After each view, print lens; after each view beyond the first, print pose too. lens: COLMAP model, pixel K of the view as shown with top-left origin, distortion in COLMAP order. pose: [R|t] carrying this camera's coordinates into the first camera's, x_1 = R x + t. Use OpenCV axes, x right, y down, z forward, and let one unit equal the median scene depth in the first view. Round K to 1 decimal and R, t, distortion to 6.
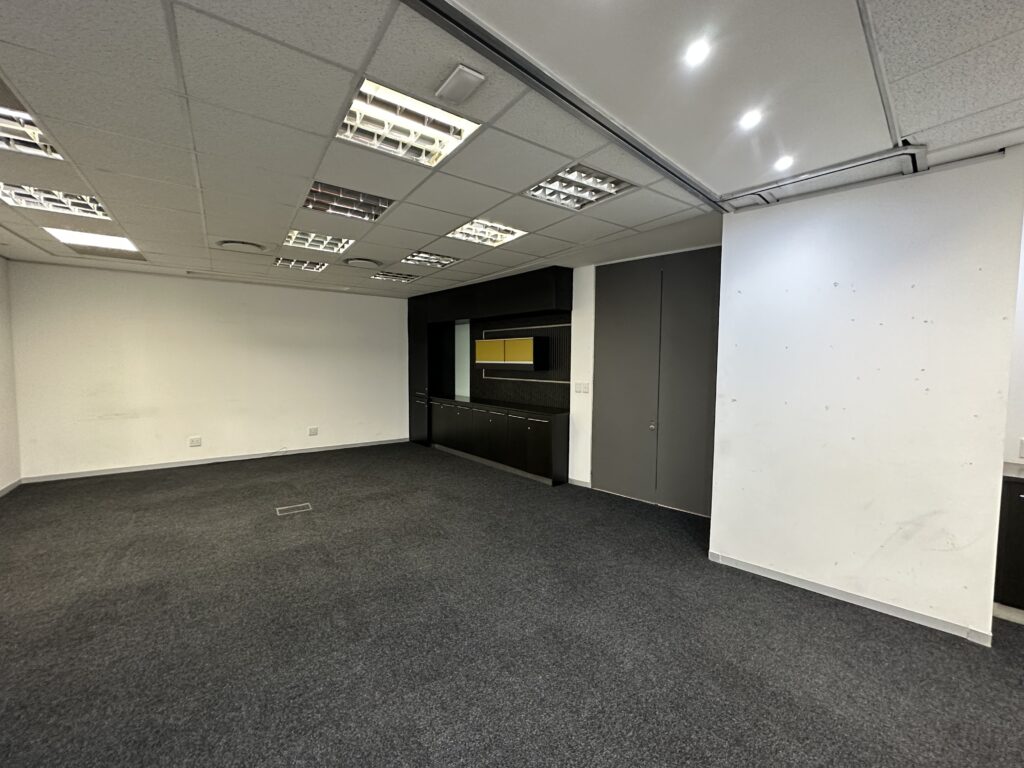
lens RADIAL K [[406.6, 0, 515.1], [0, 406.6, 384.3], [0, 0, 1]] dist [-0.000785, 0.000001]
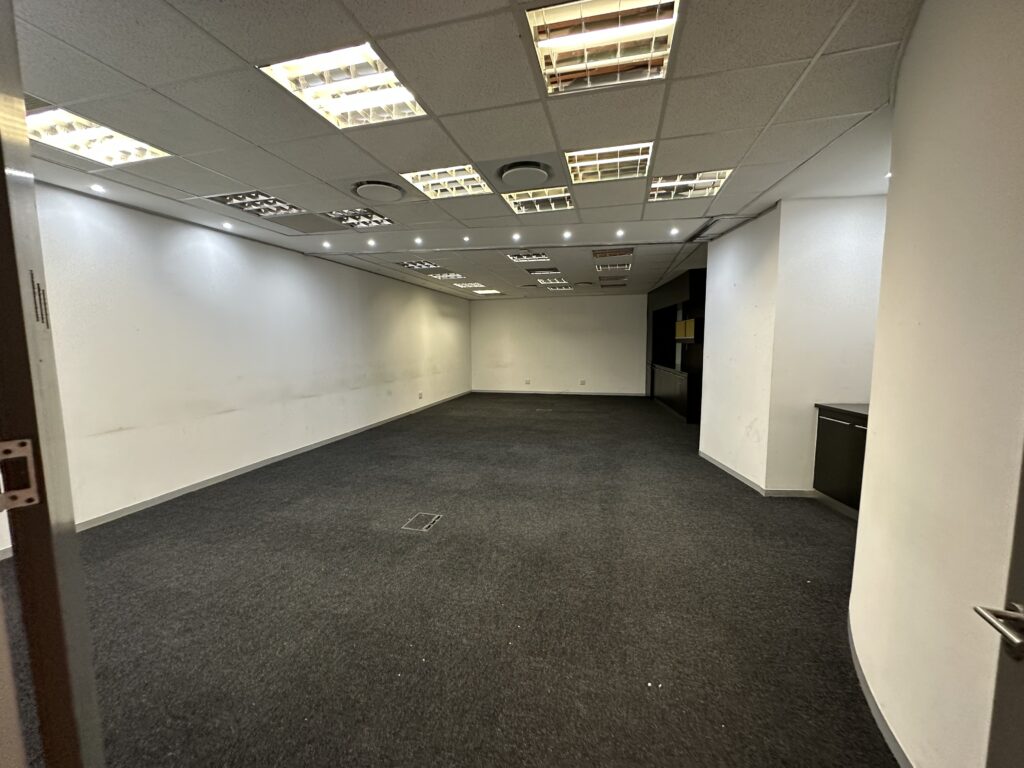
lens RADIAL K [[406.6, 0, 509.7], [0, 406.6, 383.4], [0, 0, 1]] dist [-0.000785, 0.000001]
pose [[0.648539, 0.062635, -0.758600, 0.709238], [-0.030011, 0.997938, 0.056739, 0.043603], [0.760590, -0.014031, 0.649081, -0.376199]]
